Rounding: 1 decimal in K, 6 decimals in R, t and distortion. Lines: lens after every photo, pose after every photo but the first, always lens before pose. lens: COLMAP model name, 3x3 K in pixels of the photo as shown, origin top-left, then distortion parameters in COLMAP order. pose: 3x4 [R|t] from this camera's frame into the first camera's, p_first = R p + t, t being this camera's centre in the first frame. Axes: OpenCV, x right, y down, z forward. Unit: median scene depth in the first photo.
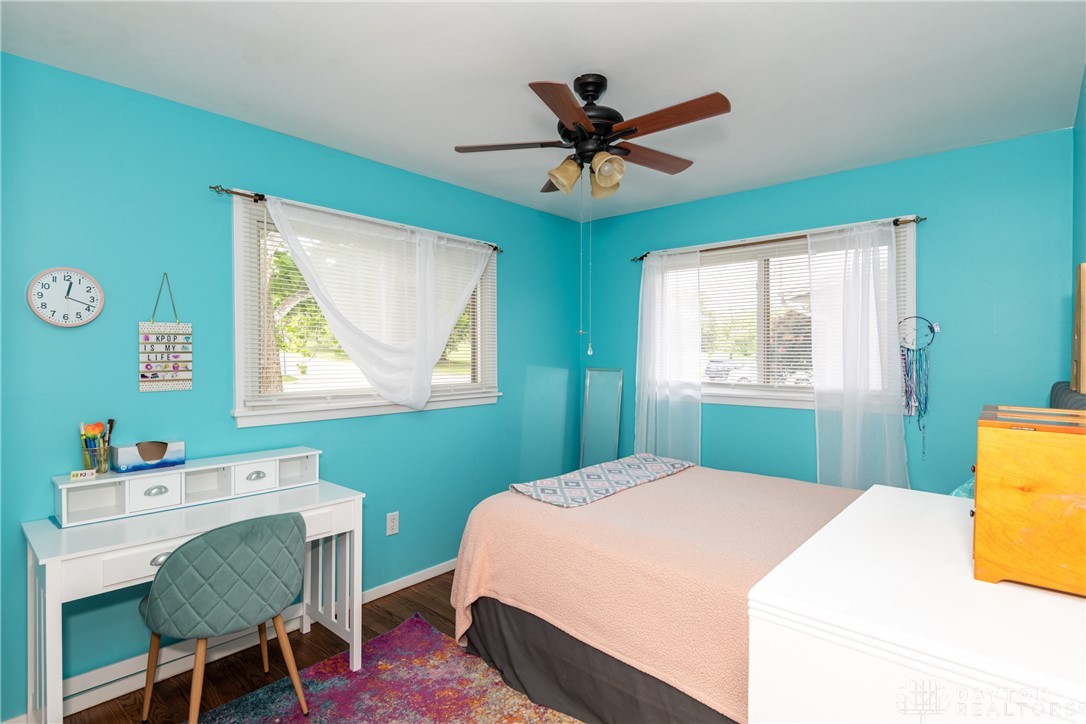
lens RADIAL K [[545.2, 0, 543.0], [0, 545.2, 362.0], [0, 0, 1]] dist [0.000347, 0.000052]
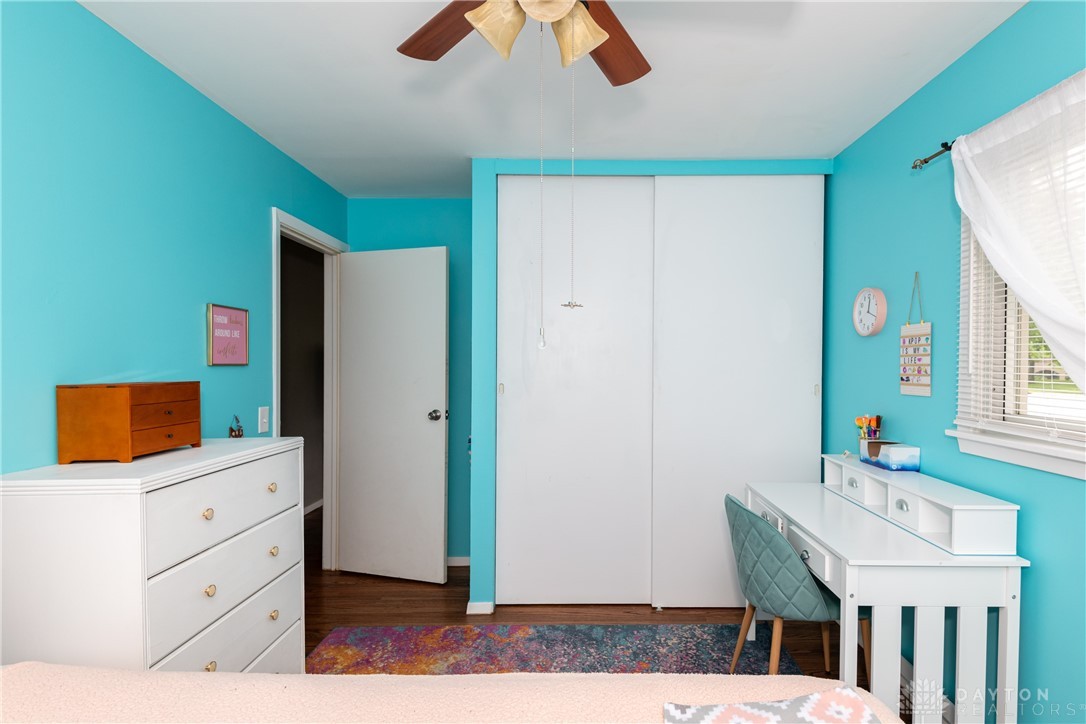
lens RADIAL K [[524.3, 0, 543.0], [0, 524.3, 362.0], [0, 0, 1]] dist [-0.000032, 0.000018]
pose [[-0.792873, -0.001525, -0.609386, 0.392103], [-0.005860, 0.999970, 0.005122, -0.006839], [0.609359, 0.007632, -0.792858, 1.343560]]
